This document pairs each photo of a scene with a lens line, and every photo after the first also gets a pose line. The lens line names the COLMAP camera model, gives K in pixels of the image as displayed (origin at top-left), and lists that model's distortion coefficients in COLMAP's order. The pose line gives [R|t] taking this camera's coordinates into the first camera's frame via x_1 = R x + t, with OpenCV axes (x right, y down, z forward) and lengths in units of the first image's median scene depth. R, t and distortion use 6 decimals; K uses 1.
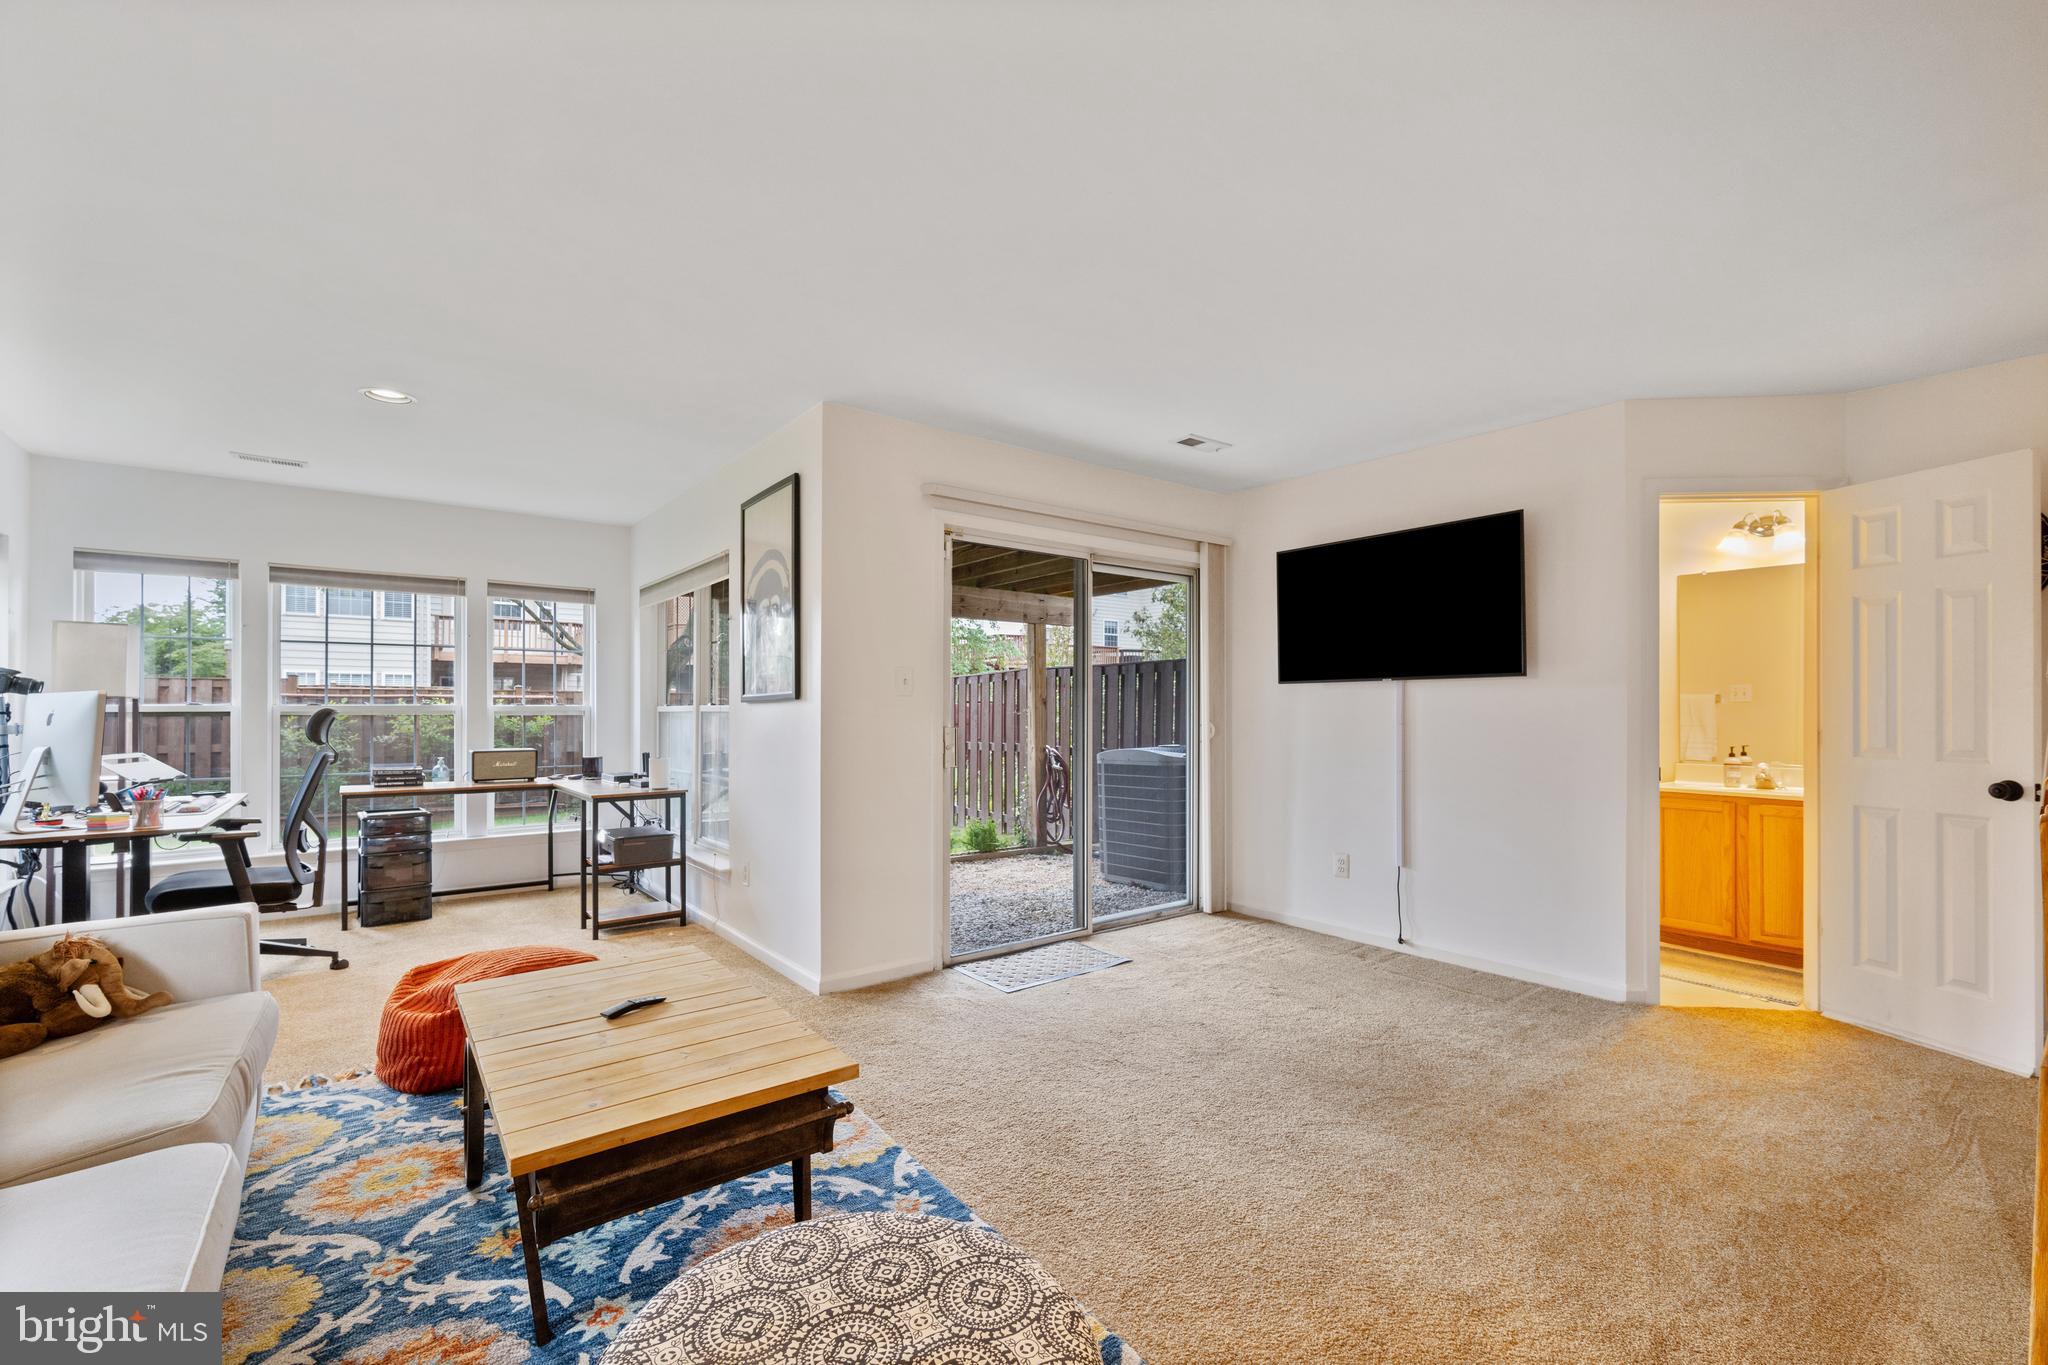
lens RADIAL K [[880.4, 0, 1016.0], [0, 880.4, 686.4], [0, 0, 1]] dist [0.000981, 0.000218]
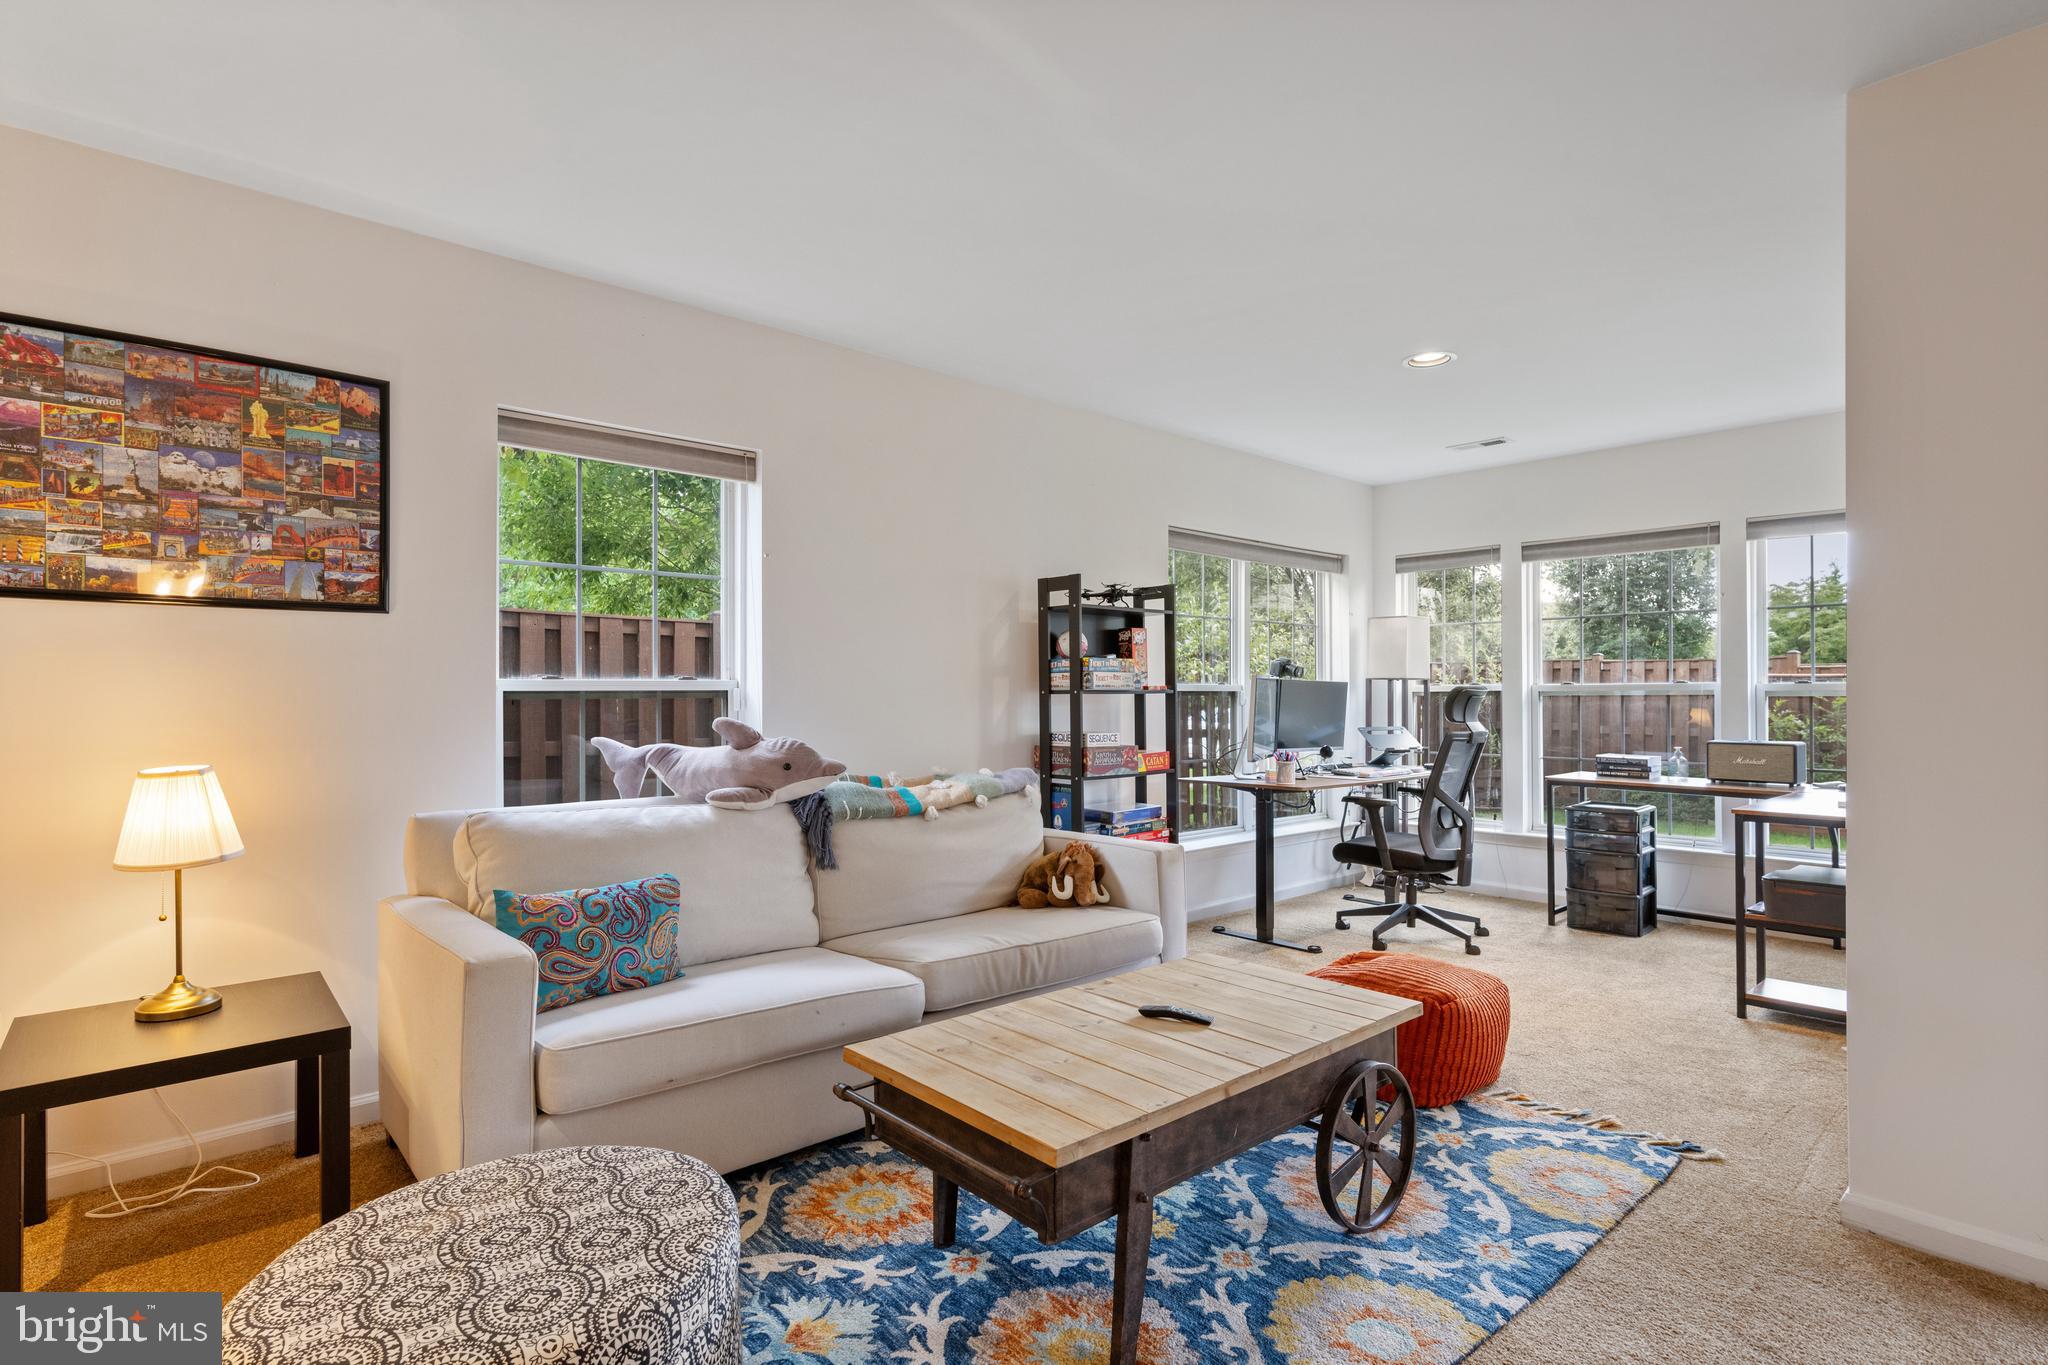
lens RADIAL K [[1014.7, 0, 1024.0], [0, 1014.7, 682.5], [0, 0, 1]] dist [0.002887, 0.000034]
pose [[0.071709, -0.011844, -0.997355, 0.531366], [0.025274, 0.999630, -0.010054, 0.032400], [0.997105, -0.024486, 0.071982, 0.719371]]
